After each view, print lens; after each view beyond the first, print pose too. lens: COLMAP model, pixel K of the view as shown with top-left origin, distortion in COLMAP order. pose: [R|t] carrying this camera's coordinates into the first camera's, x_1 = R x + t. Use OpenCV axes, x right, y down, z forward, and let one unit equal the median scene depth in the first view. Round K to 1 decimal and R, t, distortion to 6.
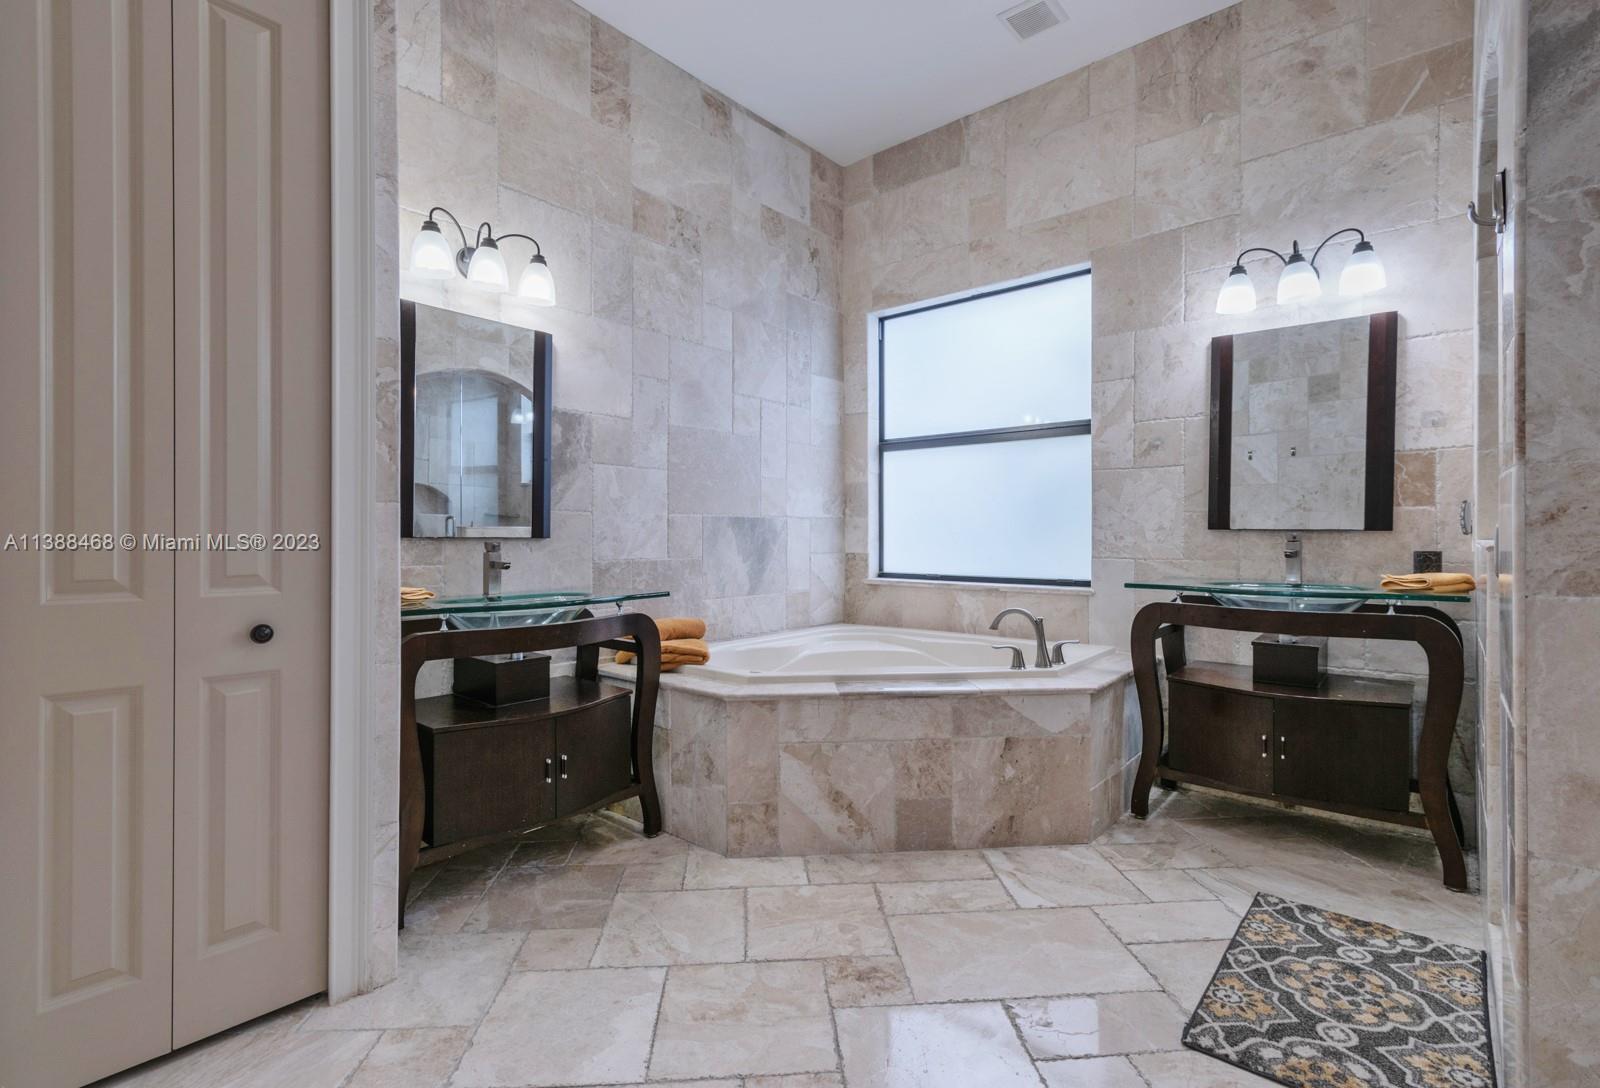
lens RADIAL K [[713.9, 0, 800.0], [0, 713.9, 544.0], [0, 0, 1]] dist [-0.038526, 0.000505]
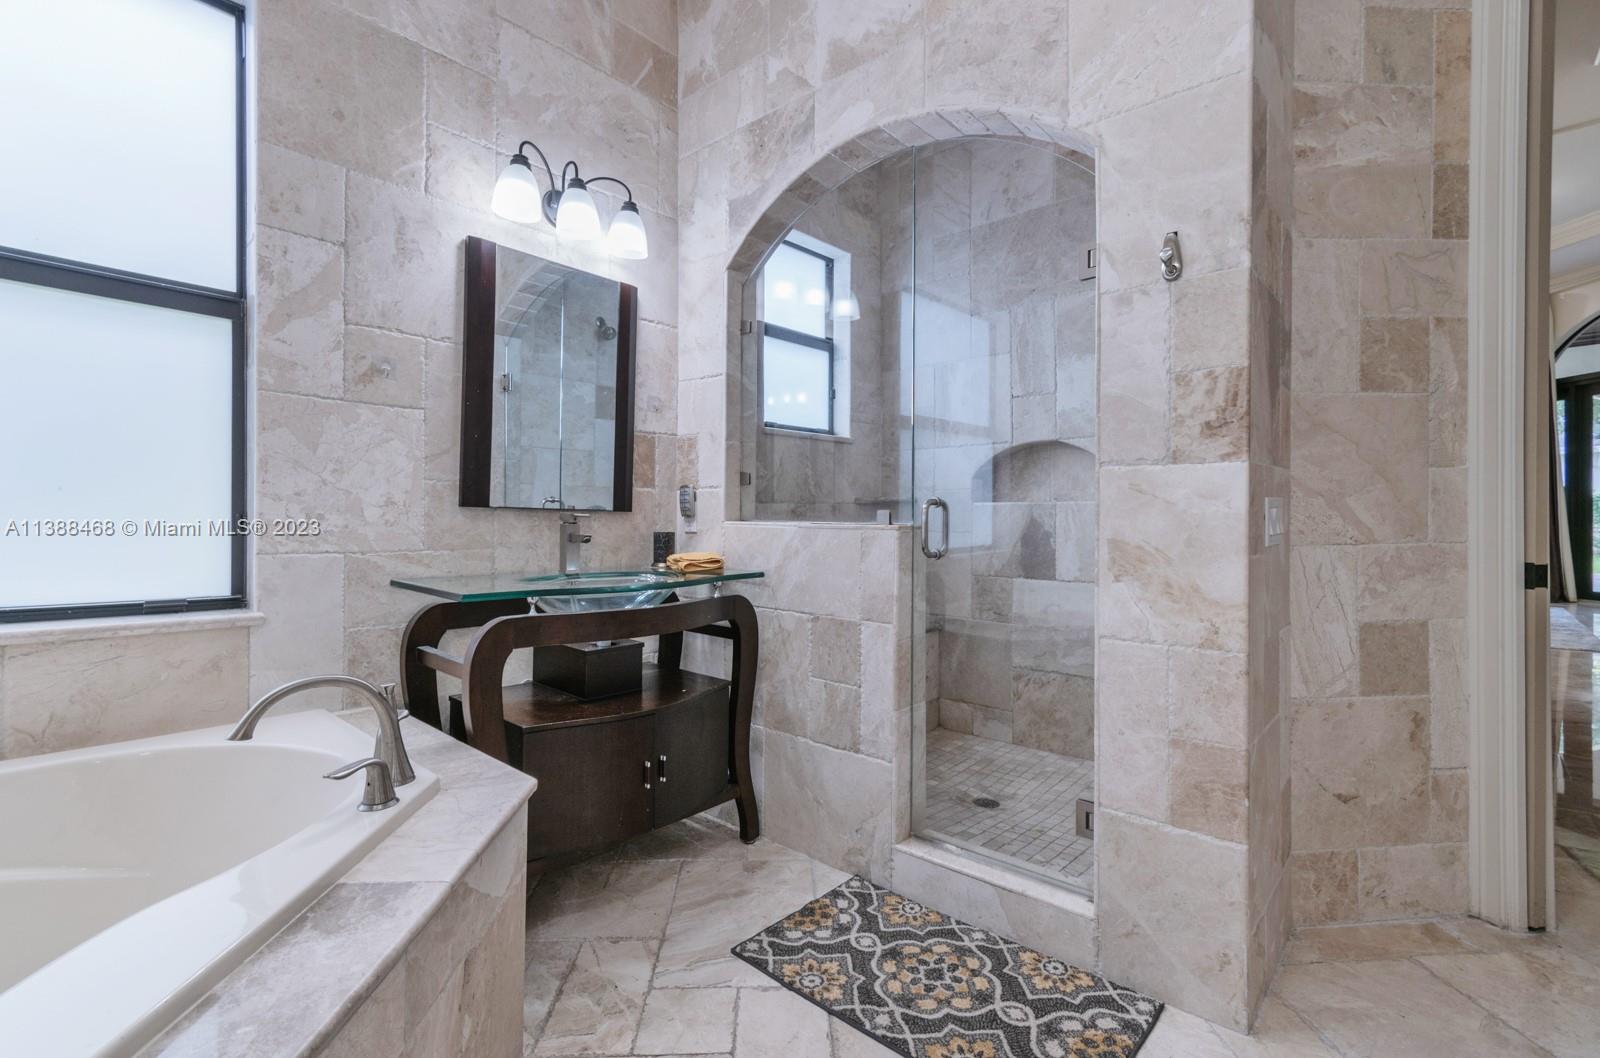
lens RADIAL K [[722.9, 0, 800.5], [0, 722.9, 526.7], [0, 0, 1]] dist [-0.001038, -0.000063]
pose [[0.010285, -0.008530, 0.999911, -0.162574], [0.003135, 0.999959, 0.008498, -0.006297], [-0.999942, 0.003047, 0.010312, 0.767087]]
